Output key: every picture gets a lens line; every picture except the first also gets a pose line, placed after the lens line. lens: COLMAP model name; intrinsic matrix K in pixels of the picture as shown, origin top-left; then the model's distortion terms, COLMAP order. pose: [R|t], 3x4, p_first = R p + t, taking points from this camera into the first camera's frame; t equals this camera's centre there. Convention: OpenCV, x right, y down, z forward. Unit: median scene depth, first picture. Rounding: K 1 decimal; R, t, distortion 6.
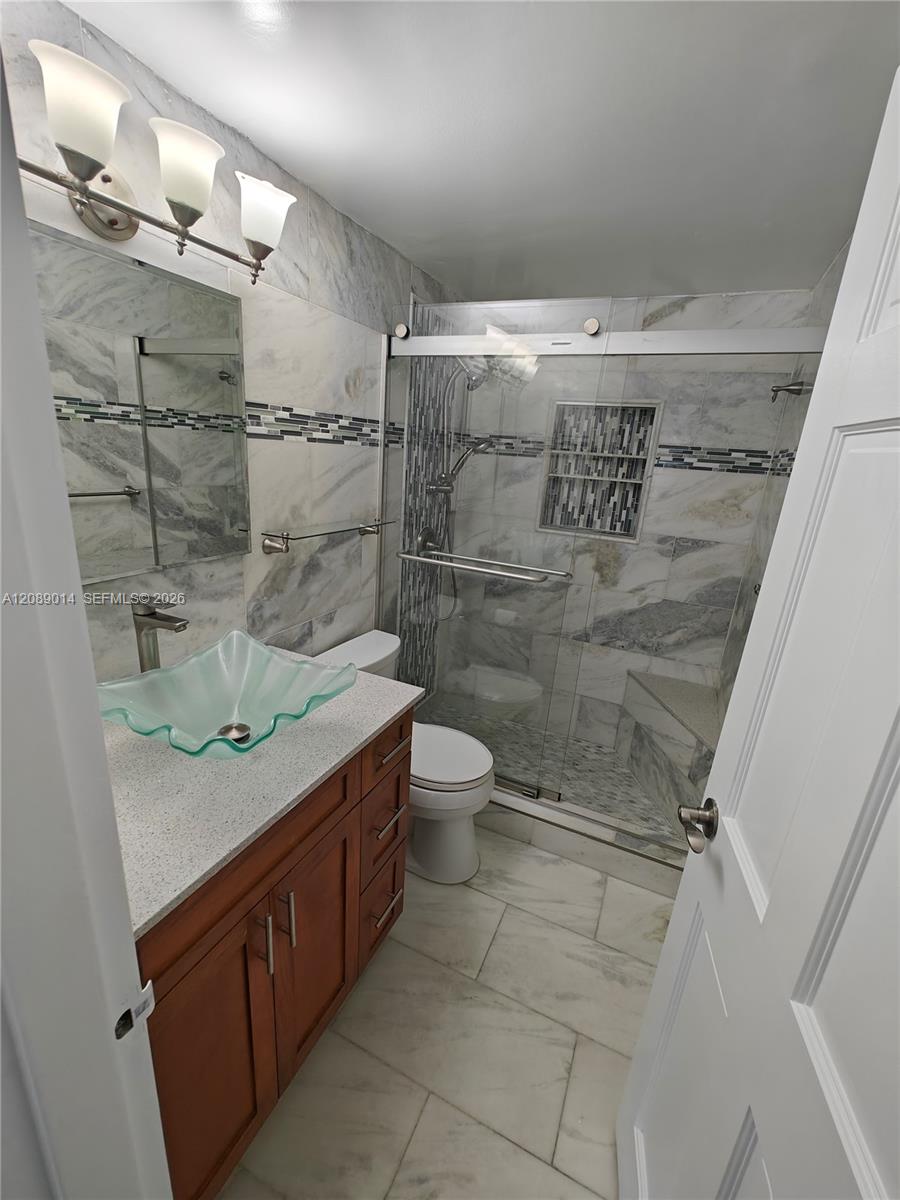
lens RADIAL K [[488.4, 0, 451.6], [0, 488.4, 601.2], [0, 0, 1]] dist [-0.000786, 0.000210]
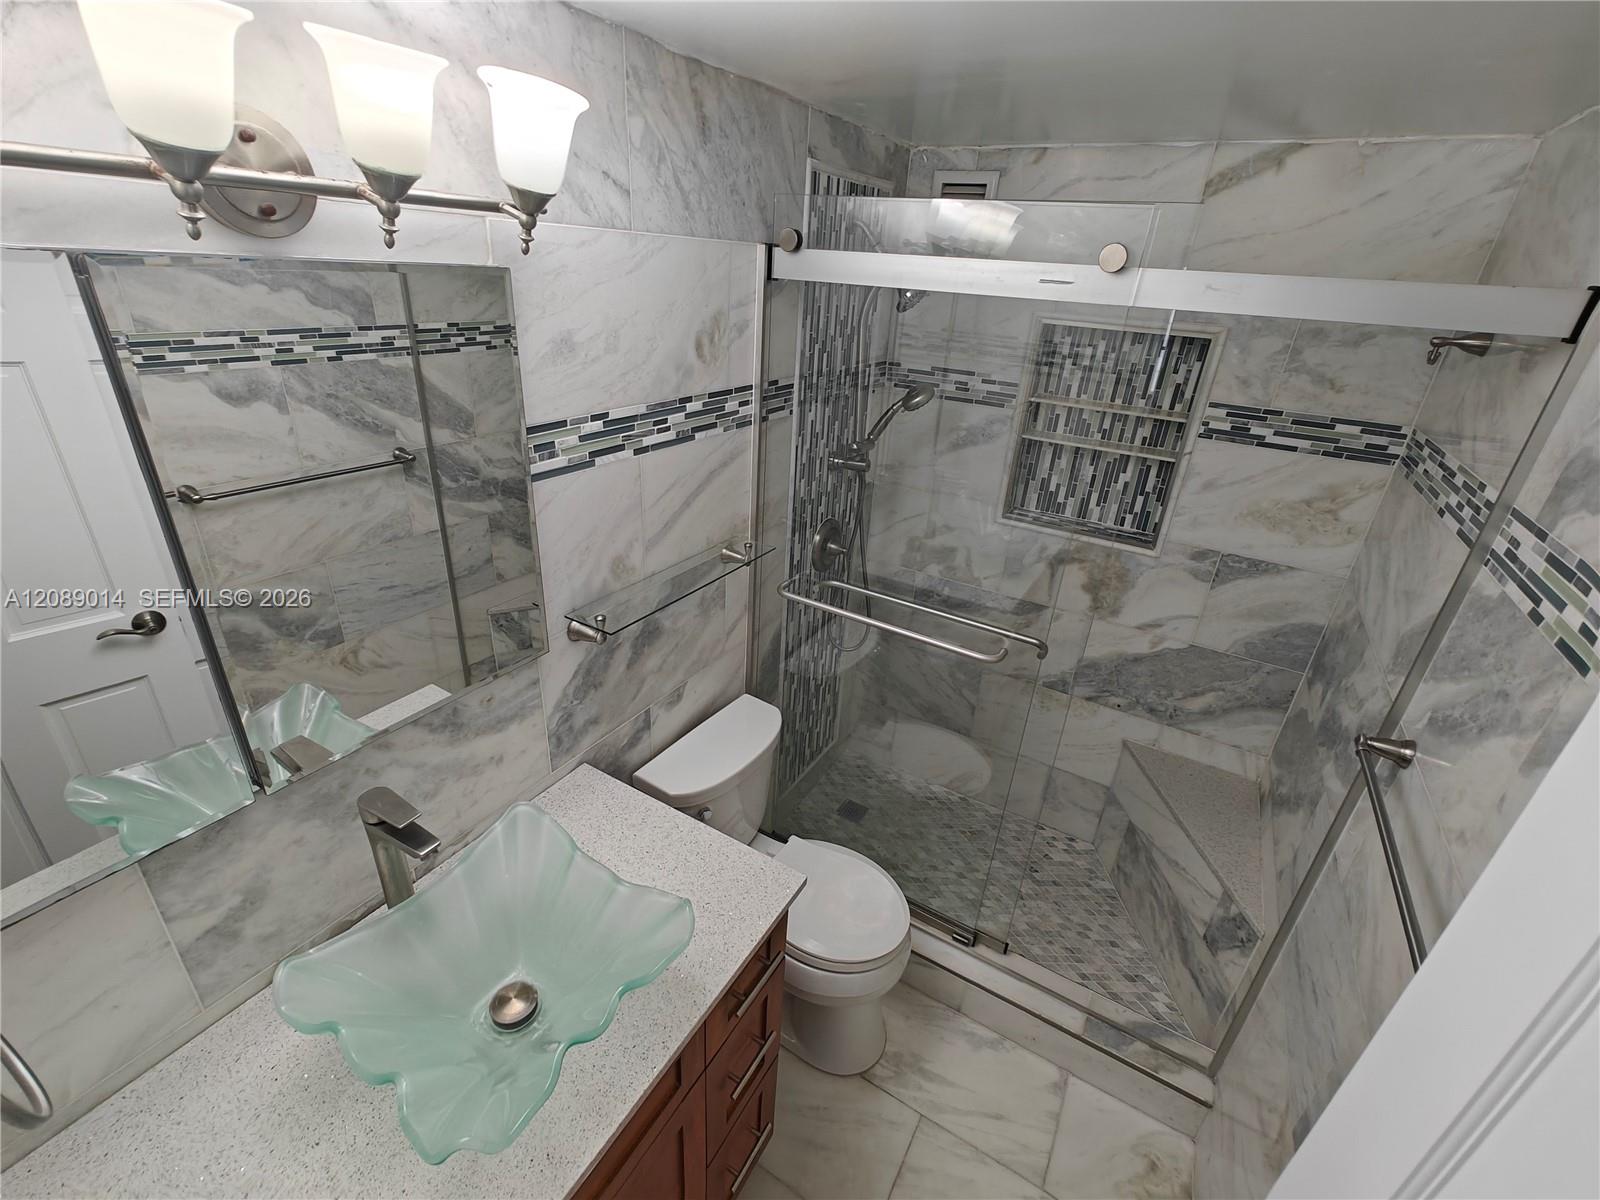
lens RADIAL K [[678.3, 0, 807.5], [0, 678.3, 618.9], [0, 0, 1]] dist [-0.012781, 0.007164]
pose [[0.995470, 0.034225, -0.088702, 0.009058], [-0.020835, 0.988811, 0.147708, -0.180133], [0.092765, -0.145191, 0.985045, 0.090486]]
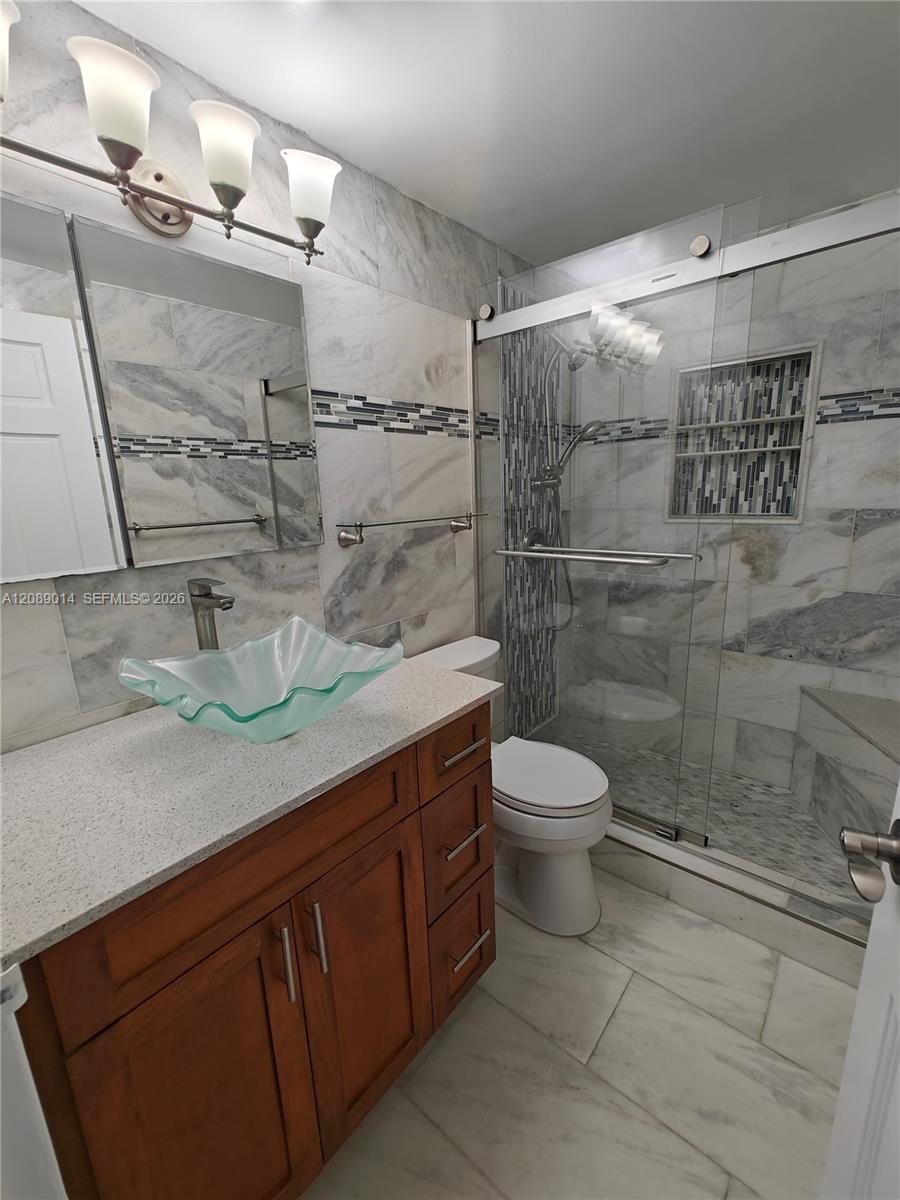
lens RADIAL K [[500.2, 0, 452.1], [0, 500.2, 599.0], [0, 0, 1]] dist [-0.000842, 0.000589]
pose [[0.959865, -0.047185, -0.276464, 0.063947], [0.026919, 0.996695, -0.076646, 0.058152], [0.279167, 0.066128, 0.957963, 0.082125]]
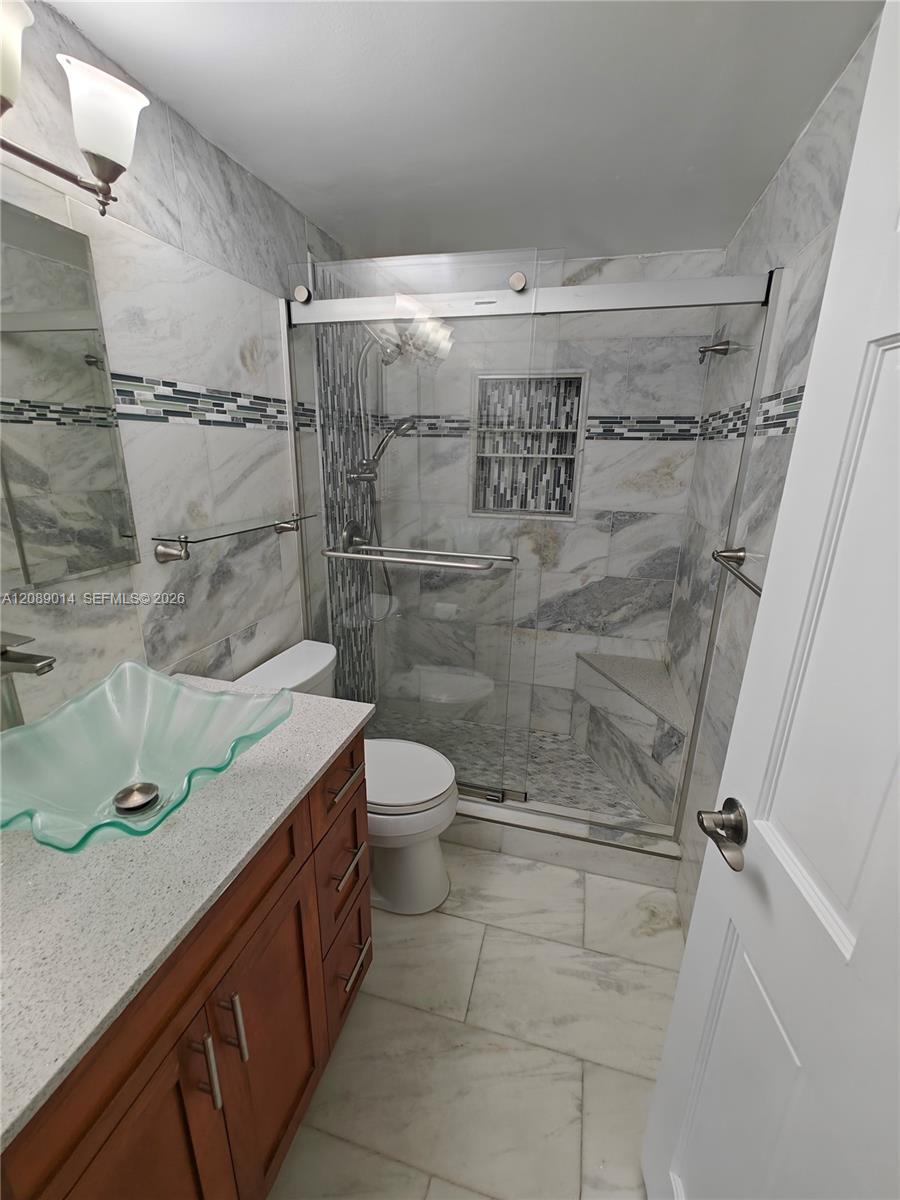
lens RADIAL K [[498.5, 0, 448.9], [0, 498.5, 603.3], [0, 0, 1]] dist [0.001585, 0.000493]
pose [[0.985464, -0.097875, 0.138854, -0.018531], [0.096085, 0.995181, 0.019553, -0.000172], [-0.140098, -0.005927, 0.990120, 0.071430]]
